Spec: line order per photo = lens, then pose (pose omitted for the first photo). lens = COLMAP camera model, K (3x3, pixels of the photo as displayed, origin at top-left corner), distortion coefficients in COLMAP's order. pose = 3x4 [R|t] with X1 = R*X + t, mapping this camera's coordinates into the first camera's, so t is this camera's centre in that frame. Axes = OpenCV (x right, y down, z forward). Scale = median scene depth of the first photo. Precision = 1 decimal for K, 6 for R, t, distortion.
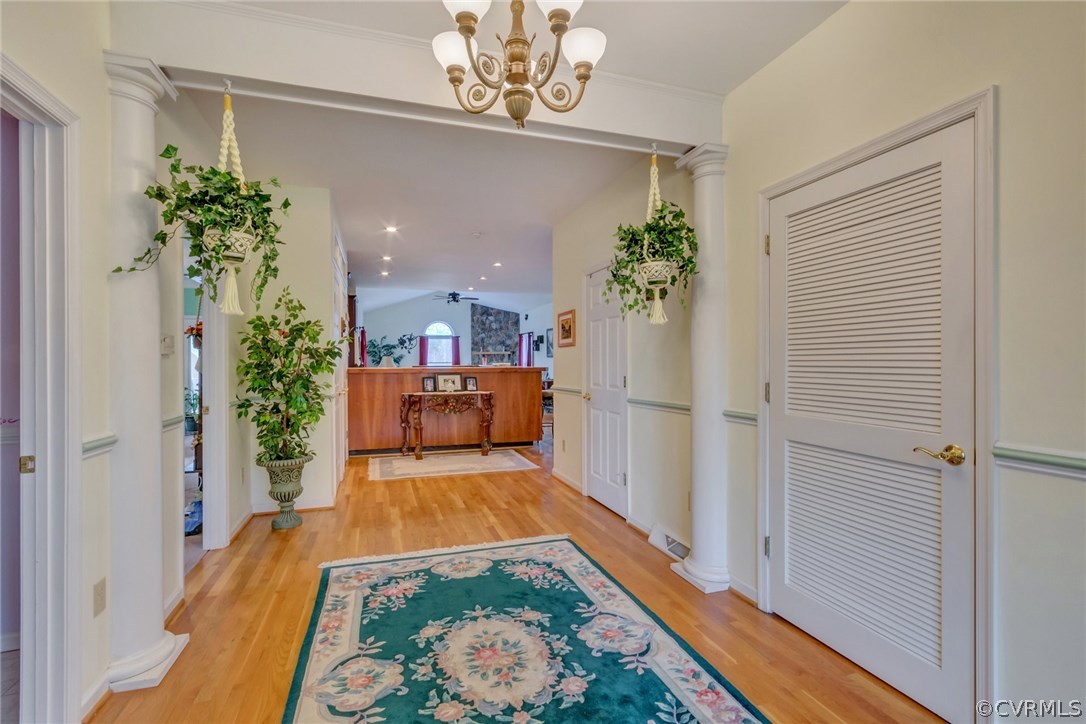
lens RADIAL K [[523.1, 0, 543.6], [0, 523.1, 362.2], [0, 0, 1]] dist [-0.003239, -0.000072]
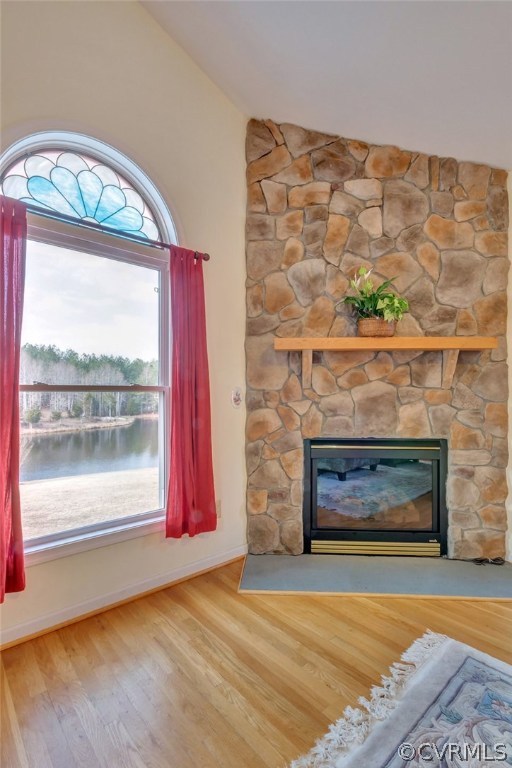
lens RADIAL K [[369.9, 0, 256.5], [0, 369.9, 387.7], [0, 0, 1]] dist [-0.003239, -0.000072]
pose [[0.915248, 0.006112, 0.402845, -0.200505], [-0.003824, 0.999972, -0.006482, 0.000862], [-0.402873, 0.004392, 0.915245, 0.870764]]
